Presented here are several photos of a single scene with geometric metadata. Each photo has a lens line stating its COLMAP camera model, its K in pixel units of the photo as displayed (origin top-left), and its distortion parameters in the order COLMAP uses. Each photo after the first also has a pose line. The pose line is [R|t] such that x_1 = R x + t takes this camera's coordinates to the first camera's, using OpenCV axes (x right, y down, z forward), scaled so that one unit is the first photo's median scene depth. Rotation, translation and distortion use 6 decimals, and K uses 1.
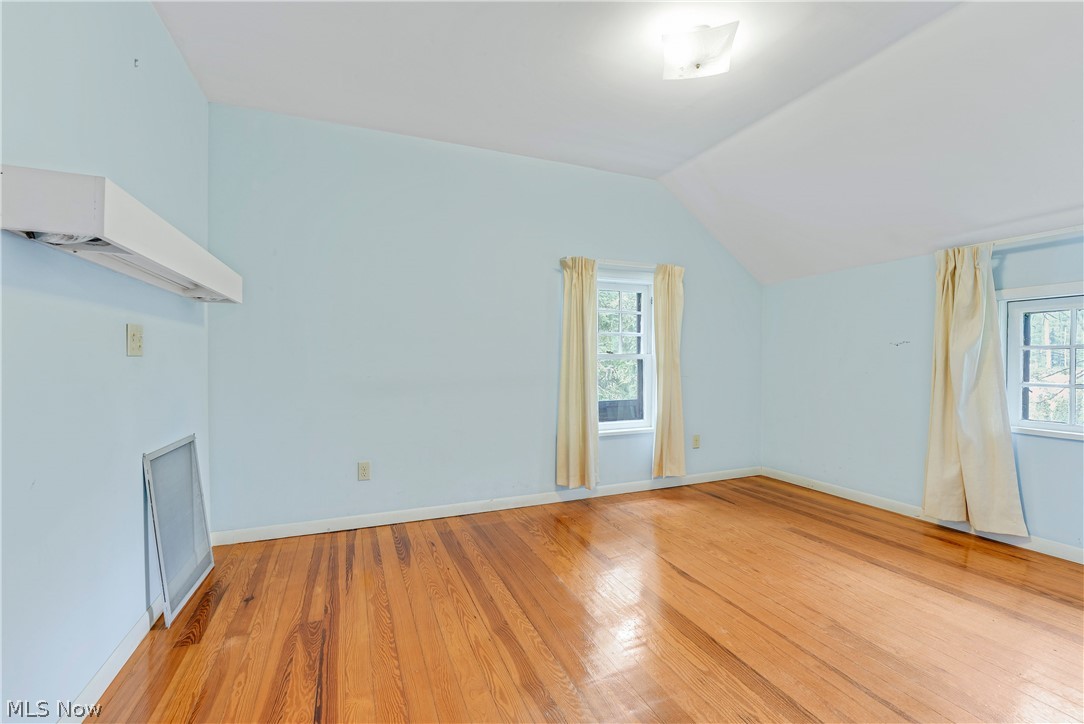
lens RADIAL K [[465.4, 0, 543.7], [0, 465.4, 380.6], [0, 0, 1]] dist [-0.022139, 0.000269]
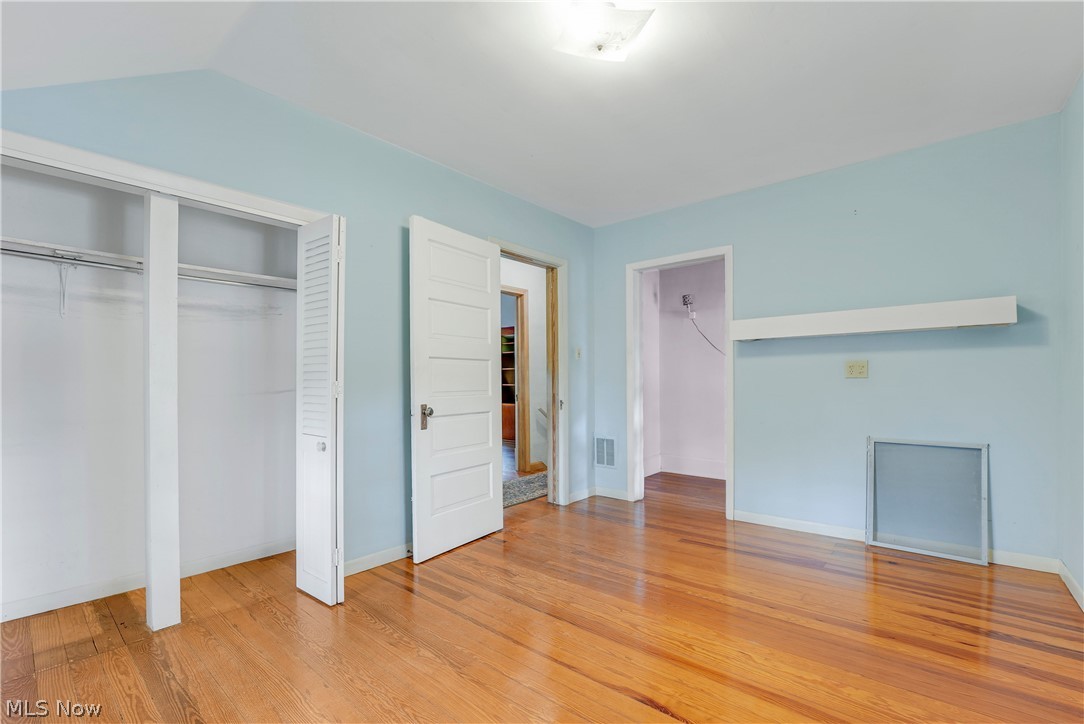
lens RADIAL K [[465.4, 0, 543.7], [0, 465.4, 380.6], [0, 0, 1]] dist [-0.022139, 0.000269]
pose [[-0.894049, 0.004245, -0.447950, 0.717405], [-0.012887, 0.999298, 0.035190, -0.061894], [0.447785, 0.037234, -0.893366, 1.496830]]
